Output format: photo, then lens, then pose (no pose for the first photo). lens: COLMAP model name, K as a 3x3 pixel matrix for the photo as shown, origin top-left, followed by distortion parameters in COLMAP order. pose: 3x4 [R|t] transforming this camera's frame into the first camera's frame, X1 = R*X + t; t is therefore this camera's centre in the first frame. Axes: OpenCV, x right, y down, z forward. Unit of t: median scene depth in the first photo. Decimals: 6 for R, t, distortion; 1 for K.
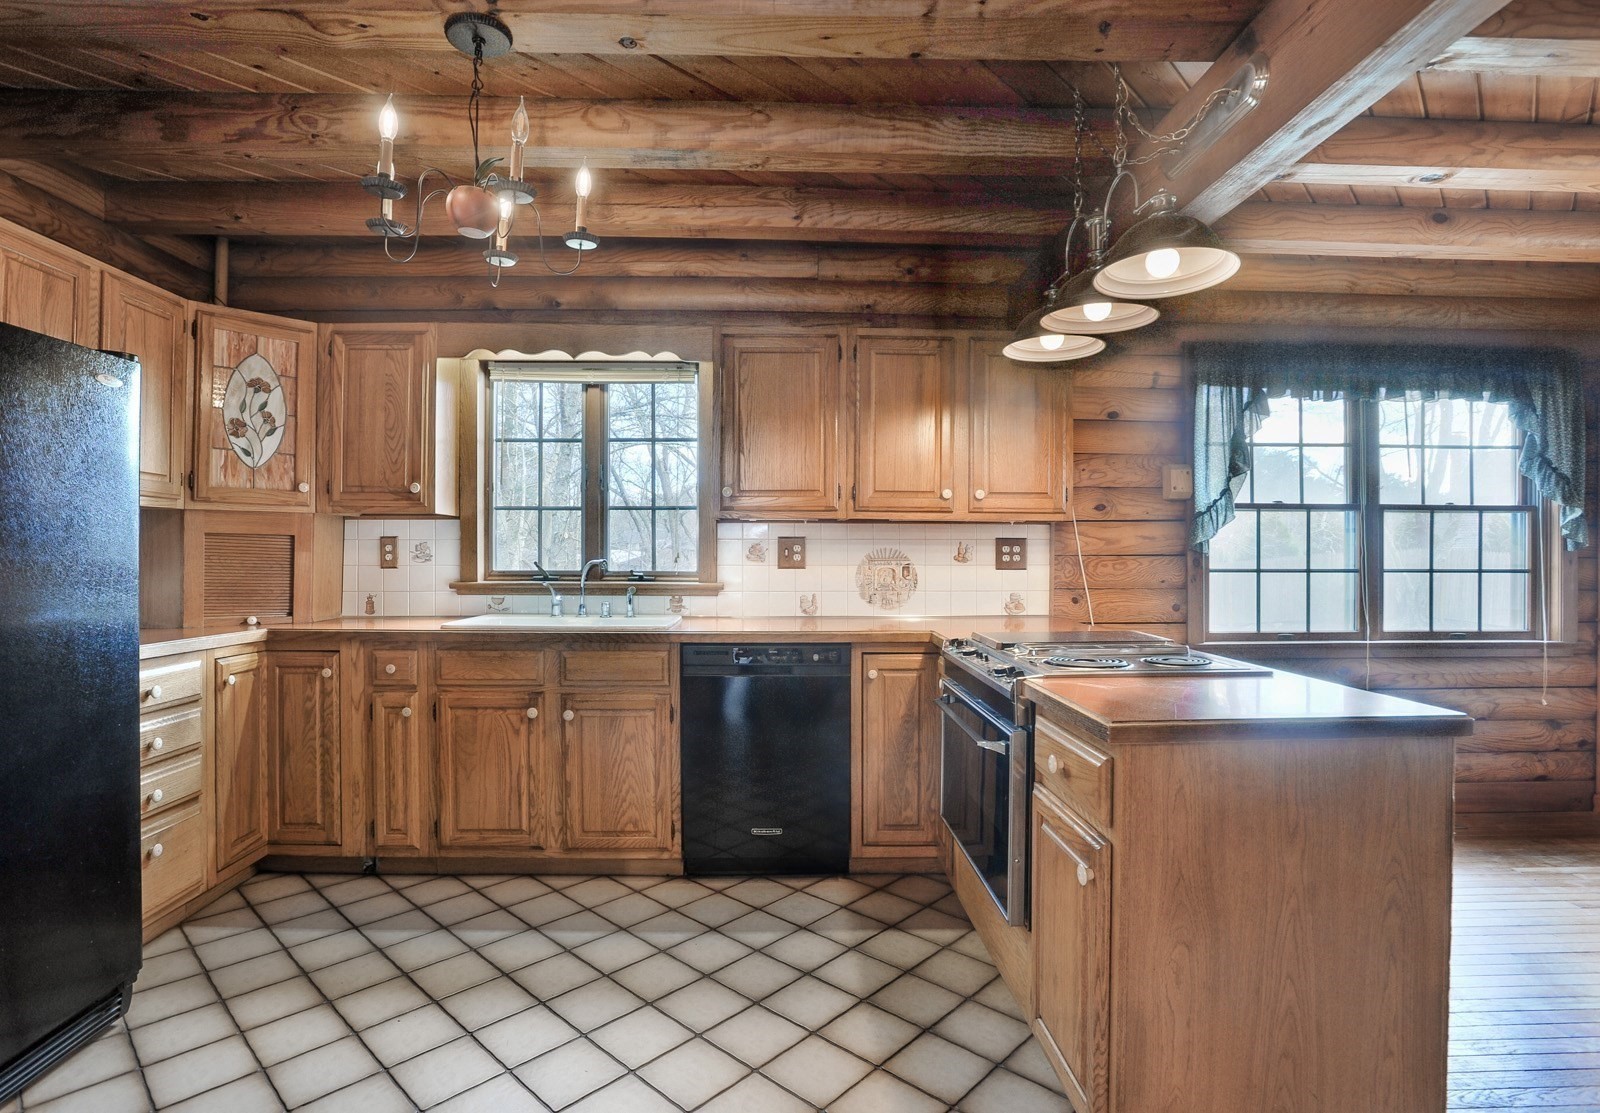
lens RADIAL K [[816.7, 0, 783.0], [0, 816.7, 555.6], [0, 0, 1]] dist [-0.062752, 0.025944]
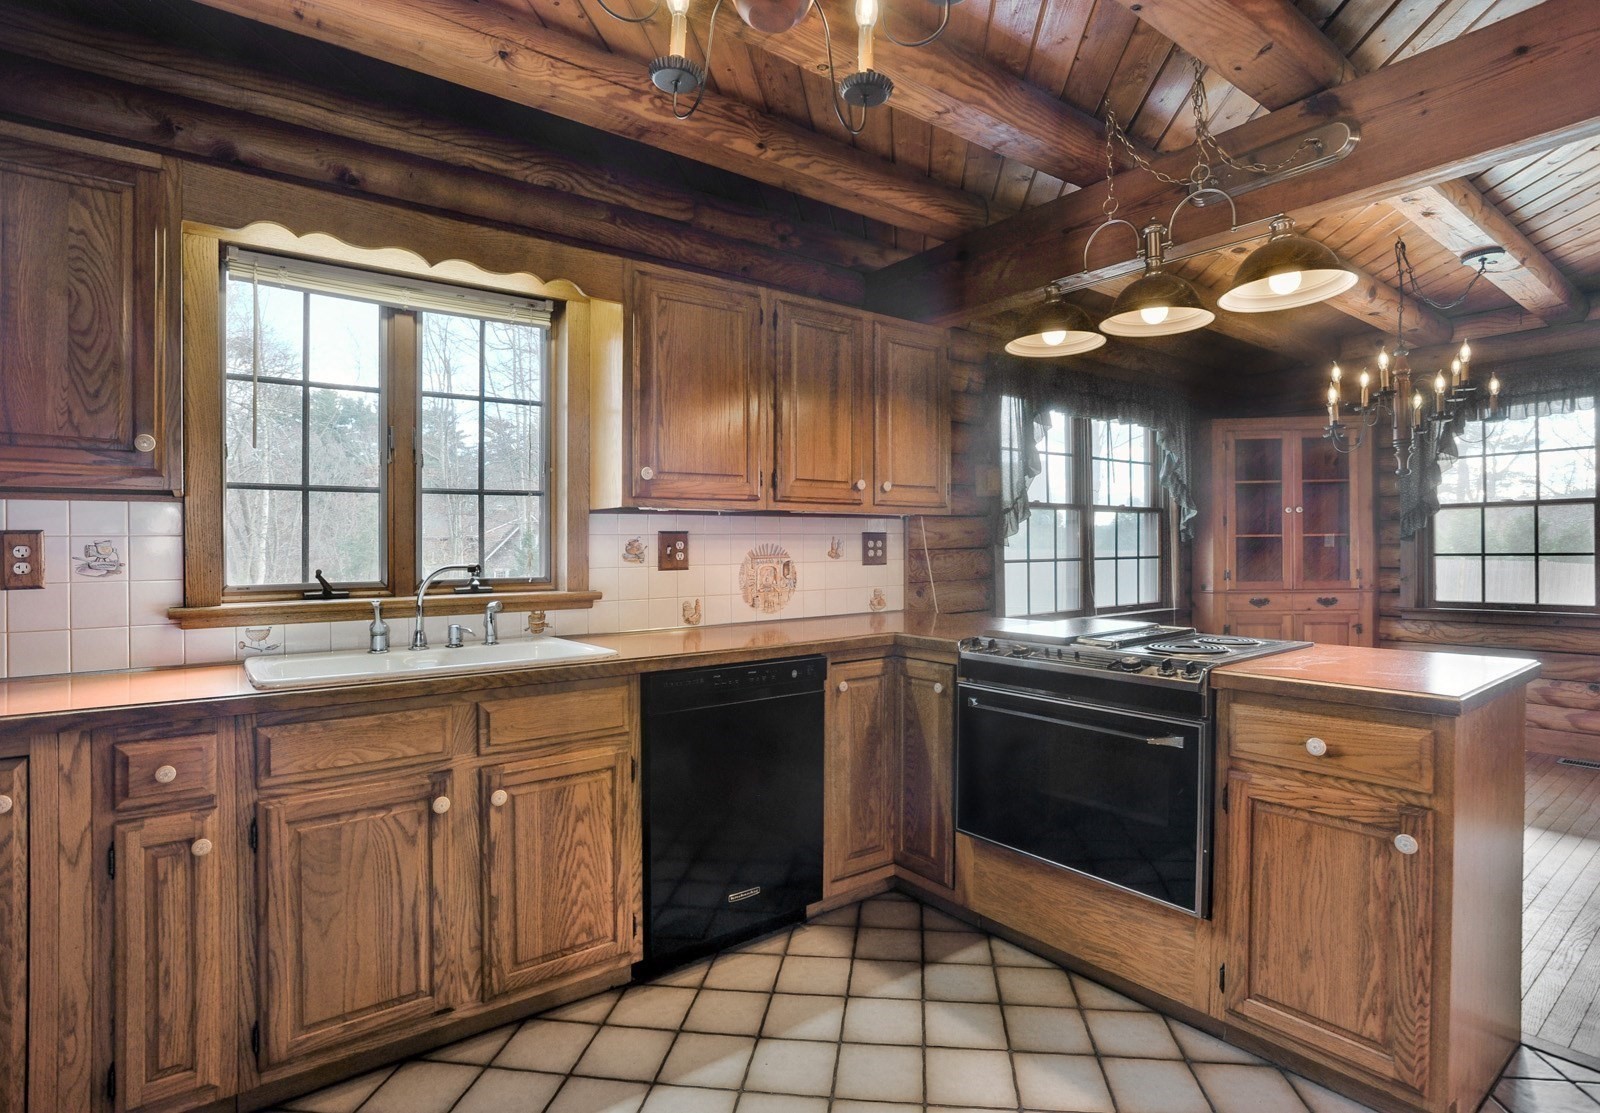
lens RADIAL K [[823.2, 0, 798.7], [0, 823.2, 549.6], [0, 0, 1]] dist [-0.061601, 0.024235]
pose [[0.805934, -0.013519, 0.591851, -0.449008], [0.016611, 0.999862, 0.000219, -0.003256], [-0.591773, 0.009655, 0.806047, 0.307404]]
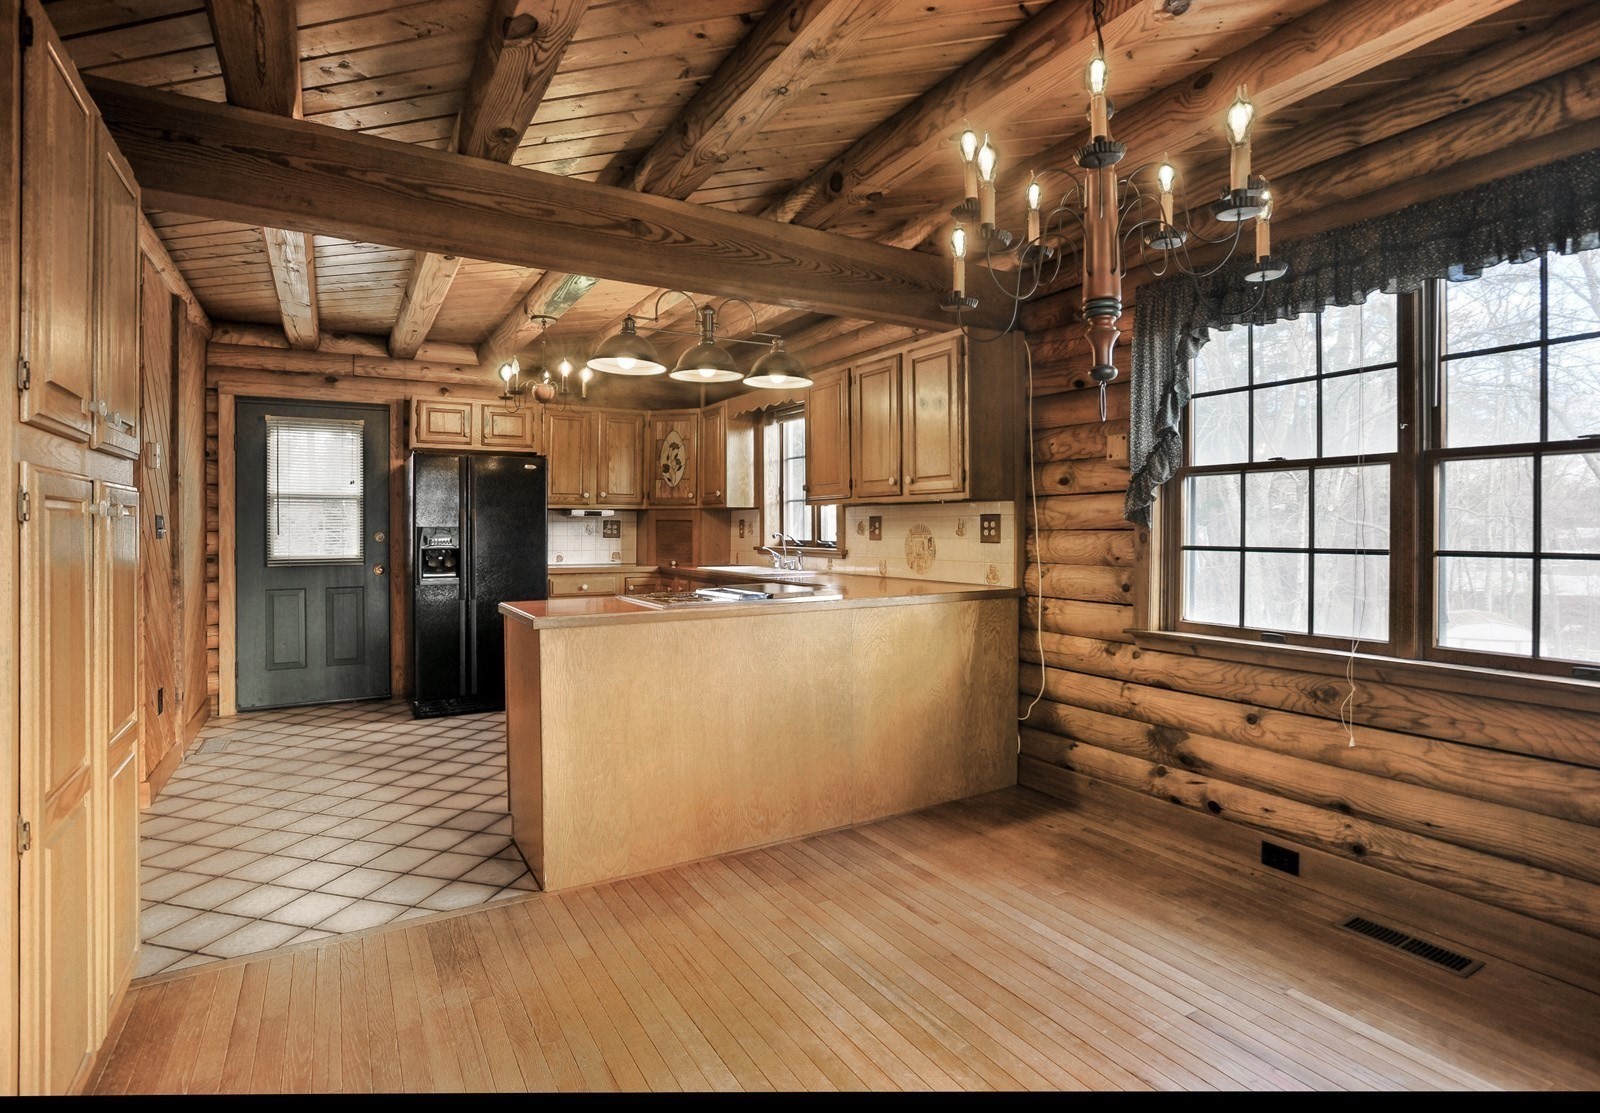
lens RADIAL K [[816.7, 0, 783.0], [0, 816.7, 555.6], [0, 0, 1]] dist [-0.062752, 0.025944]
pose [[0.471028, 0.024859, -0.881768, 1.330377], [-0.005123, 0.999663, 0.025446, 0.009248], [0.882104, -0.007468, 0.470996, 0.281567]]
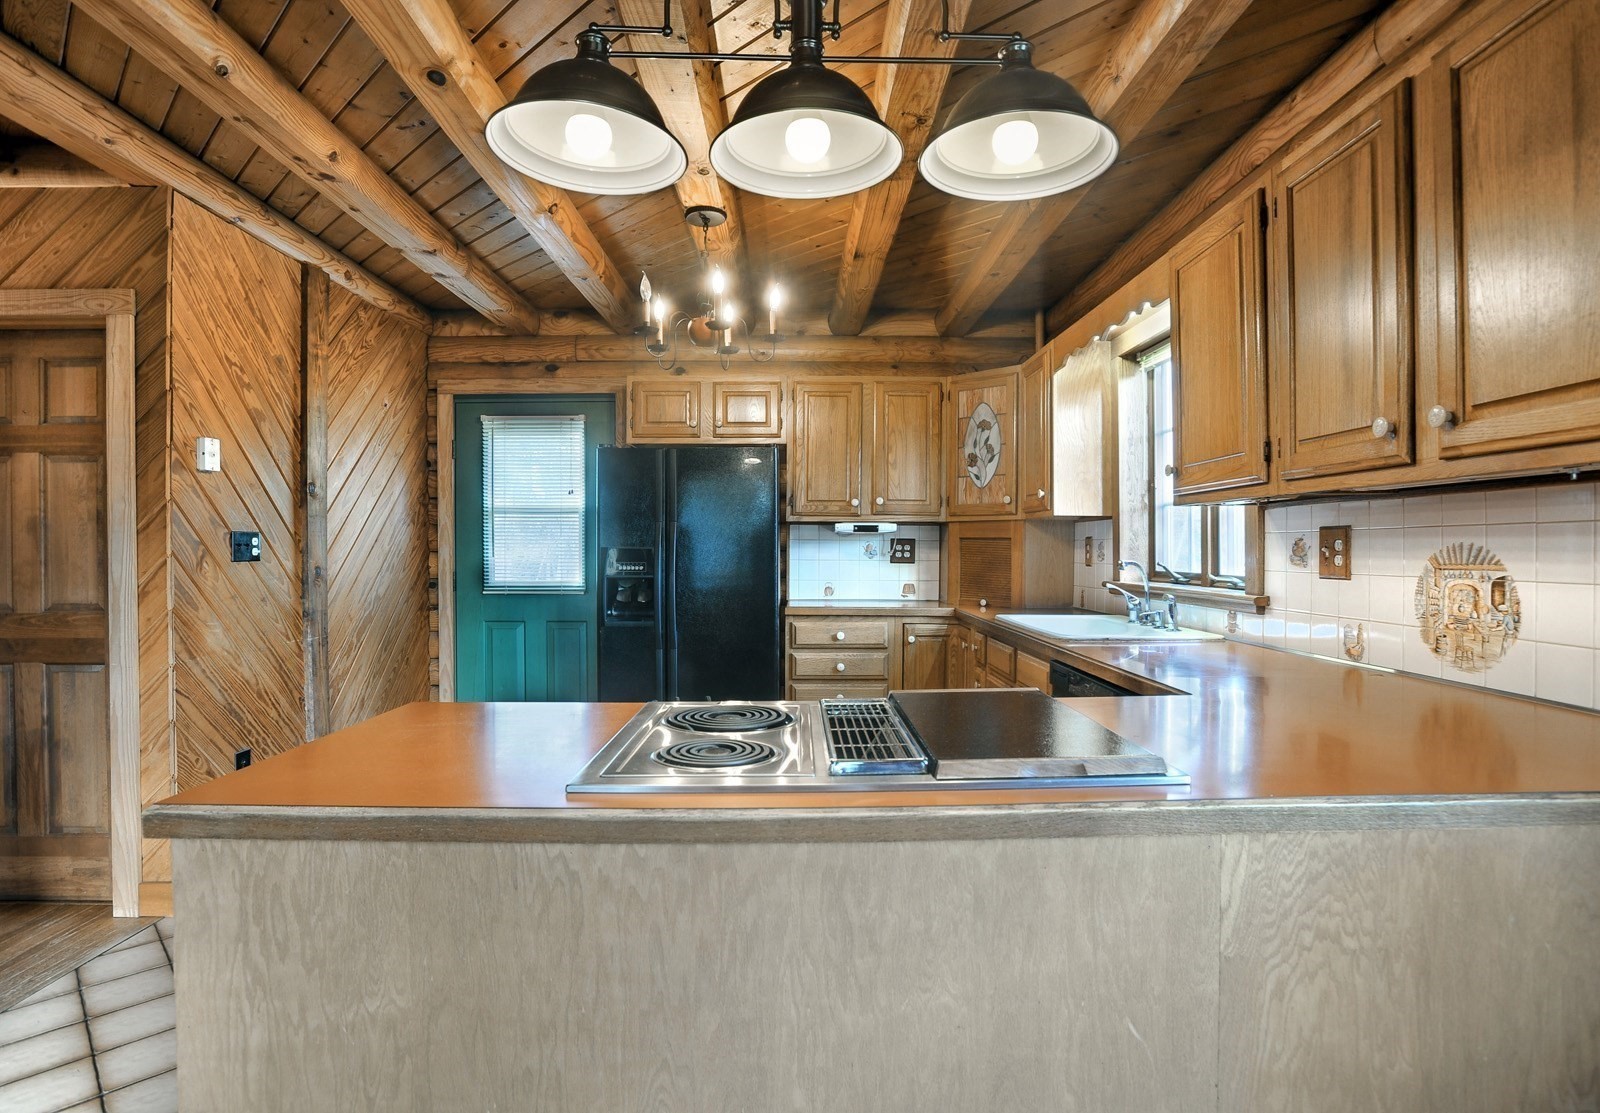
lens RADIAL K [[806.8, 0, 800.0], [0, 806.8, 556.5], [0, 0, 1]] dist [-0.077462, 0.031269]
pose [[-0.003553, 0.005602, -0.999978, 0.699850], [-0.009504, 0.999939, 0.005636, -0.000364], [0.999949, 0.009524, -0.003500, 0.723804]]
